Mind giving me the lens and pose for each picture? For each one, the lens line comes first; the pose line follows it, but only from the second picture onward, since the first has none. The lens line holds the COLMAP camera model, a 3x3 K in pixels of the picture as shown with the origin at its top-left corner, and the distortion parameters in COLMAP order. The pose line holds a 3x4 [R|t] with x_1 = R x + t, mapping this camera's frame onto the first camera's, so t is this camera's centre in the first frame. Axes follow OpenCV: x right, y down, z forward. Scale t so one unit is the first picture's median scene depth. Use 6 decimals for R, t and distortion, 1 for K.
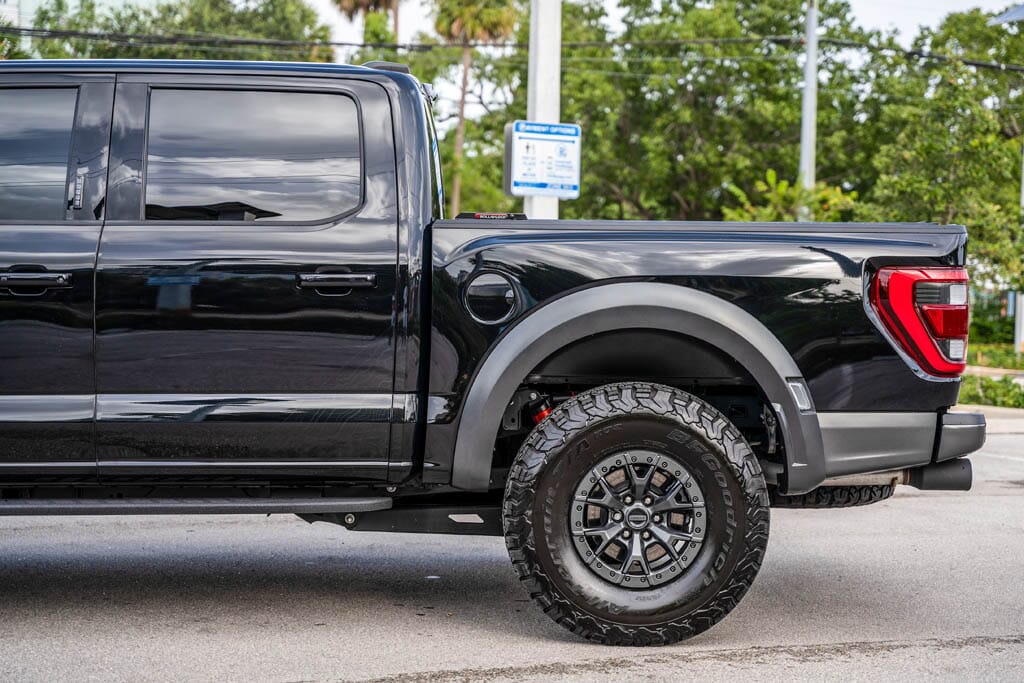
lens RADIAL K [[1862.3, 0, 522.2], [0, 1862.3, 339.7], [0, 0, 1]] dist [0.176207, 0.000000]
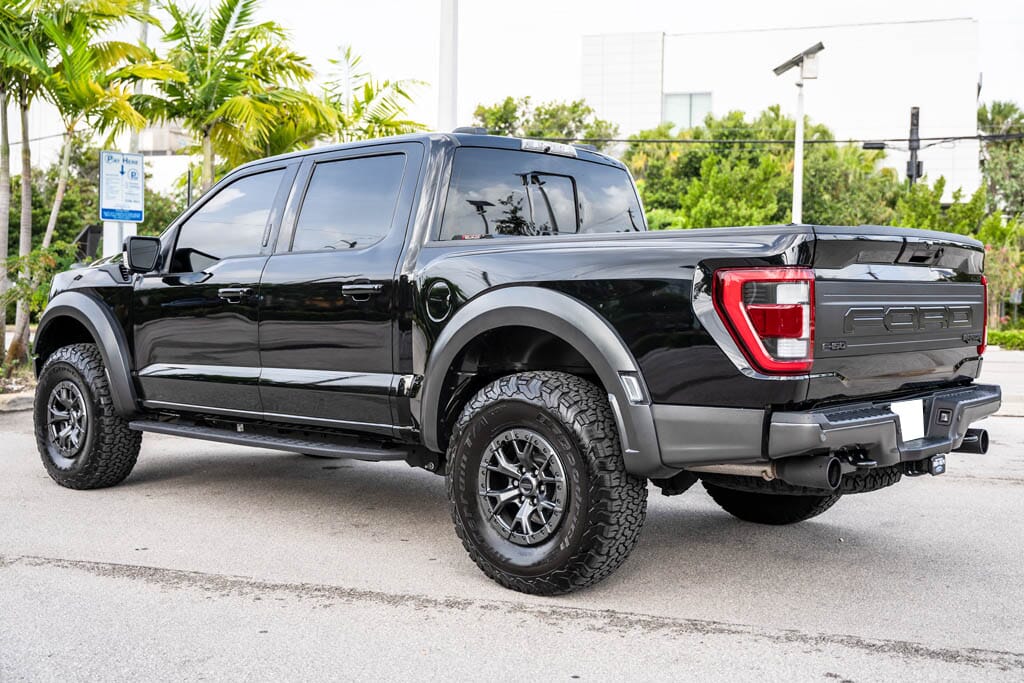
lens RADIAL K [[1127.4, 0, 517.0], [0, 1127.4, 333.8], [0, 0, 1]] dist [0.023594, 0.000000]
pose [[0.767497, 0.008798, -0.640992, 0.506635], [-0.009361, 0.999953, 0.002517, -0.002651], [0.640984, 0.004068, 0.767543, 0.439711]]
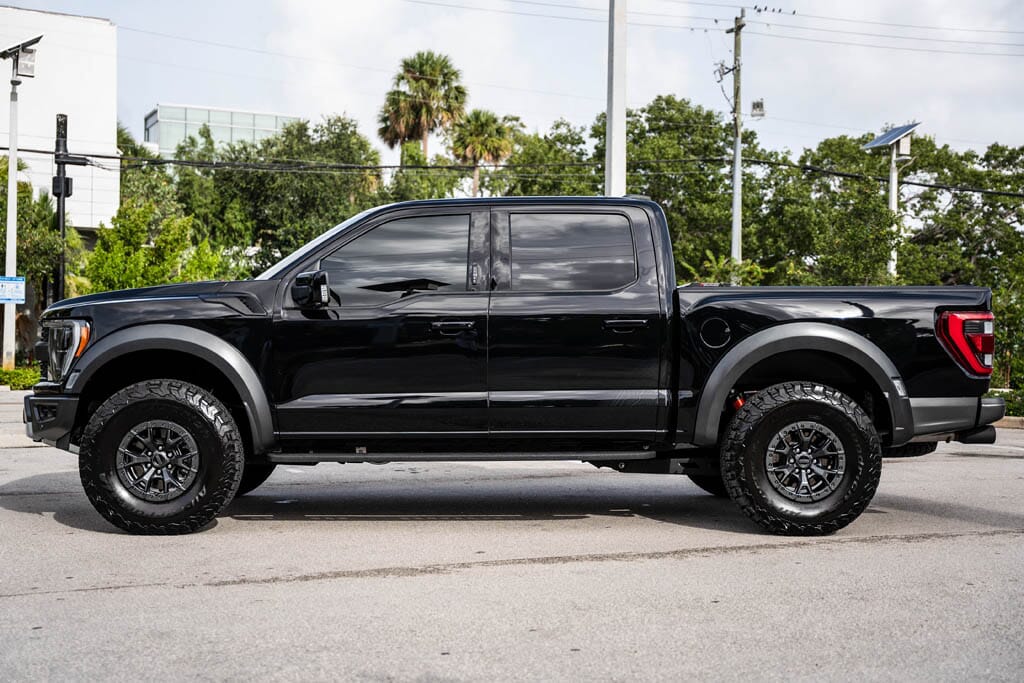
lens RADIAL K [[1337.1, 0, 505.0], [0, 1337.1, 345.1], [0, 0, 1]] dist [0.040864, 0.000000]
pose [[0.999849, -0.011607, -0.012913, -0.190137], [0.011321, 0.999695, -0.021933, 0.013537], [0.013163, 0.021783, 0.999676, -0.220361]]
